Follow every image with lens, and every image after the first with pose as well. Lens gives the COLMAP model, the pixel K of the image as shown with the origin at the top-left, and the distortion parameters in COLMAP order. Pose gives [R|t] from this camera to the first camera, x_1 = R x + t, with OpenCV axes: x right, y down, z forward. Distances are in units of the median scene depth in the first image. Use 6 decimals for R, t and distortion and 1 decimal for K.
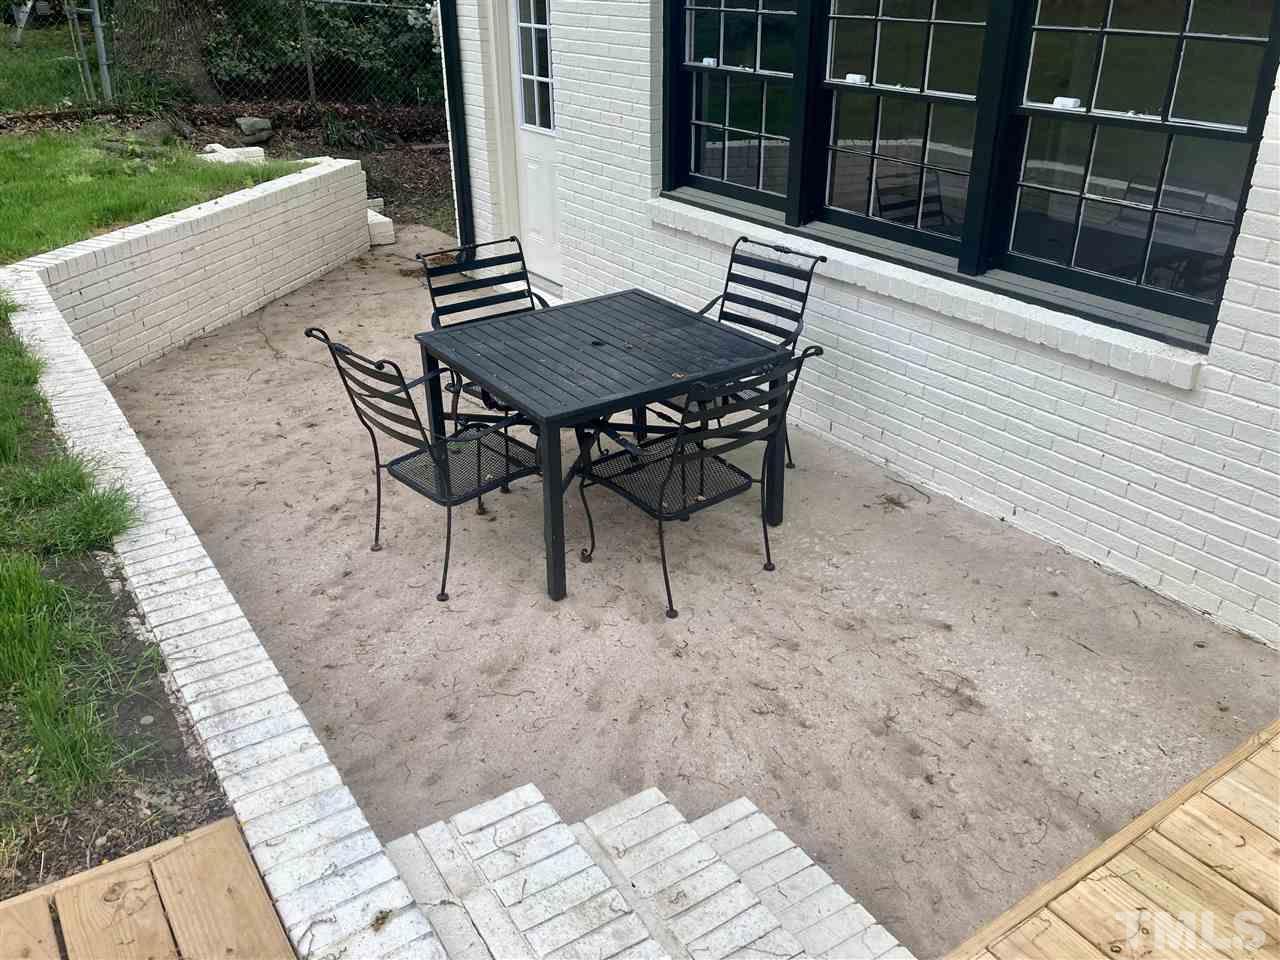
lens RADIAL K [[1056.9, 0, 634.9], [0, 1056.9, 475.6], [0, 0, 1]] dist [0.028529, -0.004885]
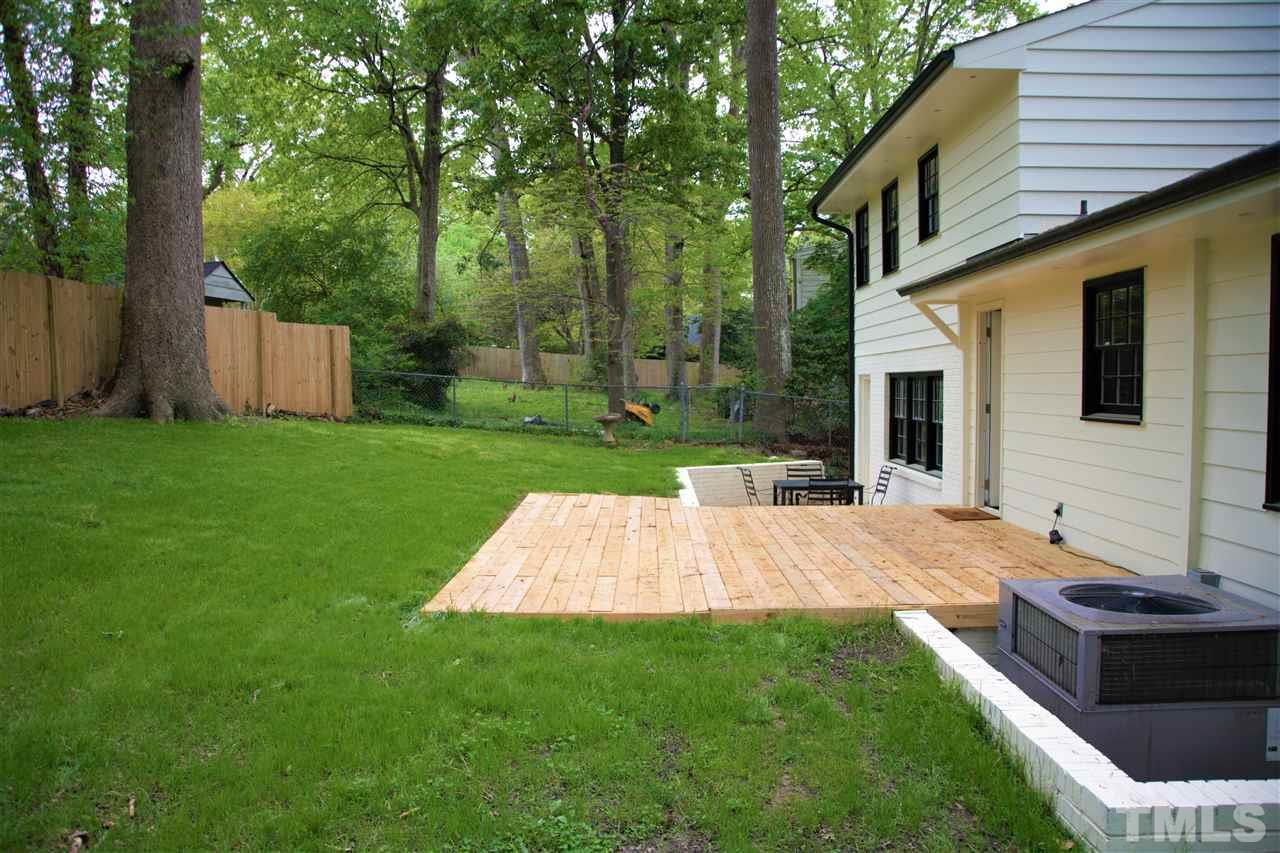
lens RADIAL K [[1075.3, 0, 640.0], [0, 1075.3, 426.5], [0, 0, 1]] dist [-0.002503, -0.001604]
pose [[0.827941, 0.034756, -0.559737, 1.063752], [-0.257062, 0.910571, -0.323697, 0.730817], [0.498430, 0.411889, 0.762834, -1.505836]]
